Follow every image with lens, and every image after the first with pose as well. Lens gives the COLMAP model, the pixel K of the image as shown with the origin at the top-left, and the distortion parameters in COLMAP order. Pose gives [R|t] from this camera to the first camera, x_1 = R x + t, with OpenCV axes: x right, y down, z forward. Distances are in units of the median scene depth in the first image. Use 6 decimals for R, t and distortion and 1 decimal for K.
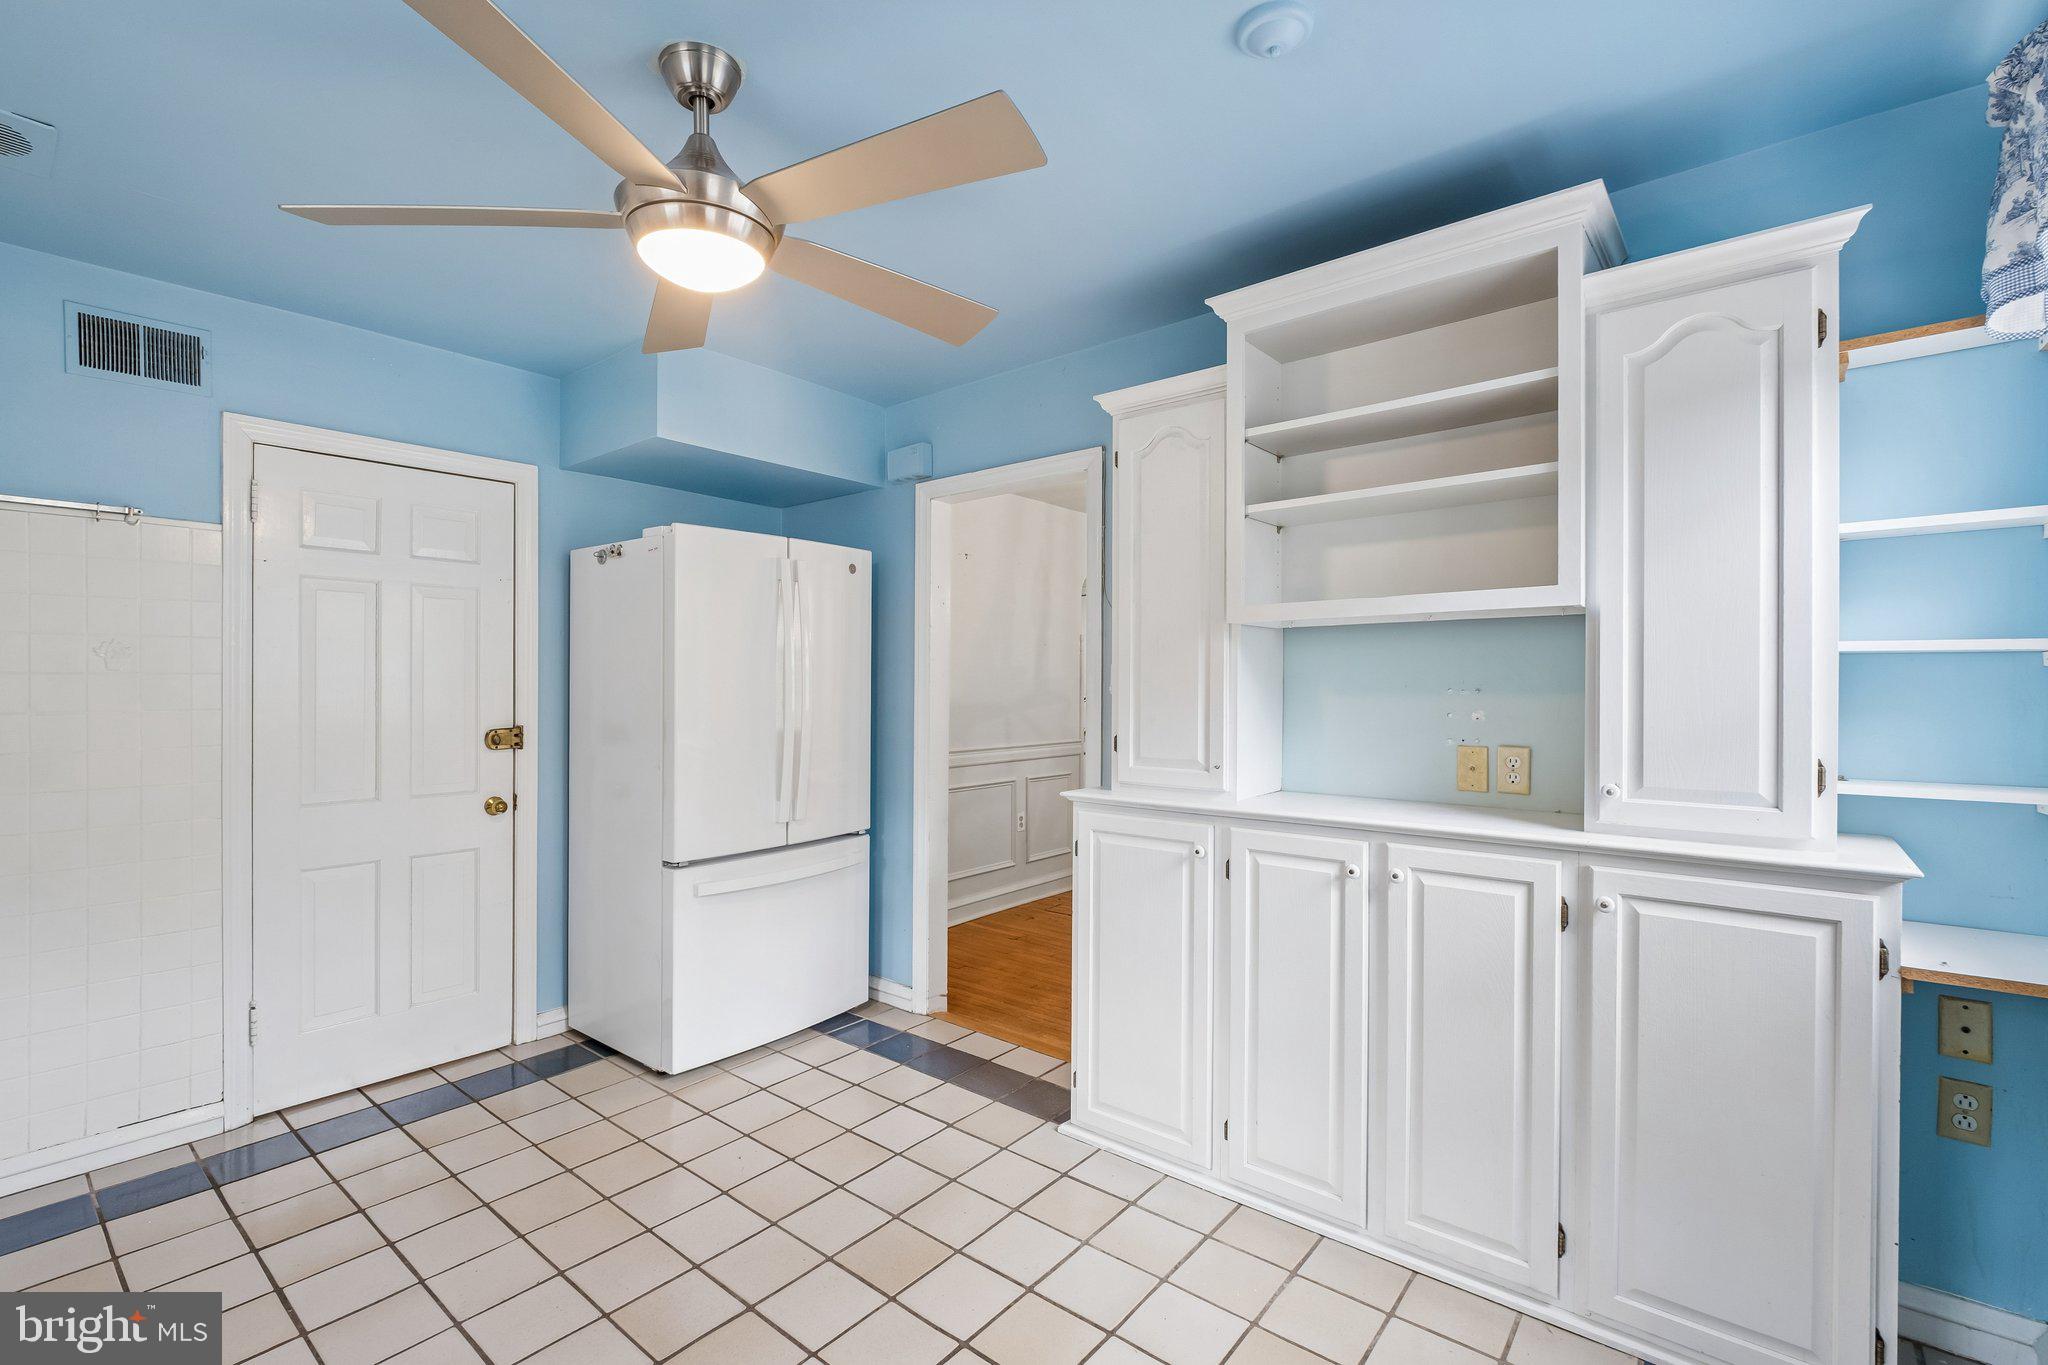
lens RADIAL K [[850.2, 0, 1027.9], [0, 850.2, 690.5], [0, 0, 1]] dist [0.001217, 0.000046]
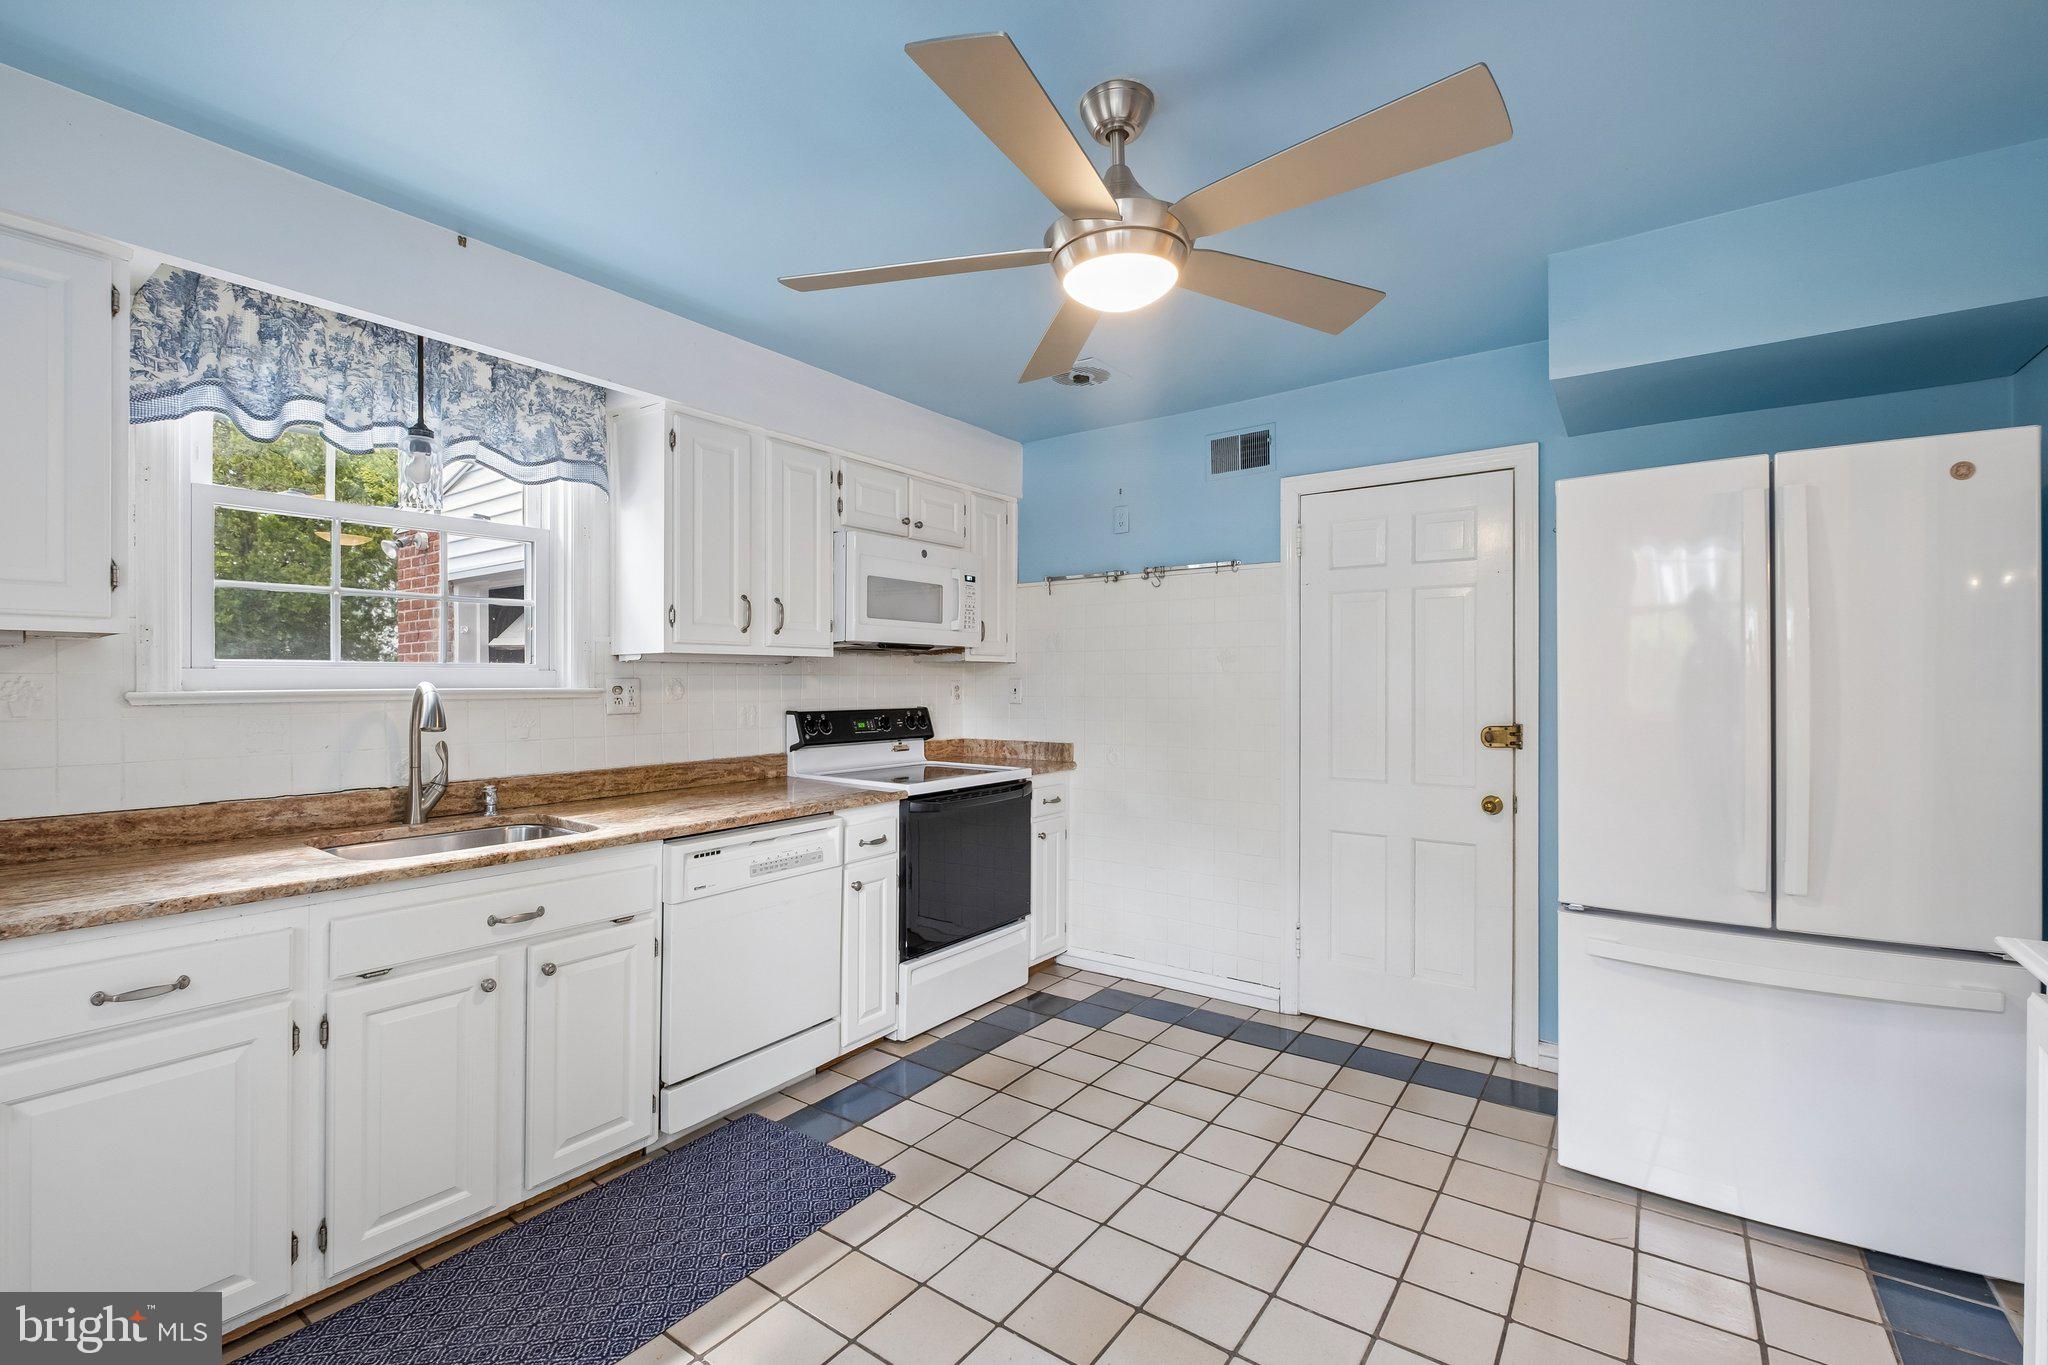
lens RADIAL K [[908.7, 0, 1046.7], [0, 908.7, 680.3], [0, 0, 1]] dist [-0.003932, -0.000163]
pose [[0.090560, 0.001377, -0.995890, 0.430573], [-0.006264, 0.999980, 0.000813, -0.005652], [0.995871, 0.006165, 0.090567, 0.475858]]
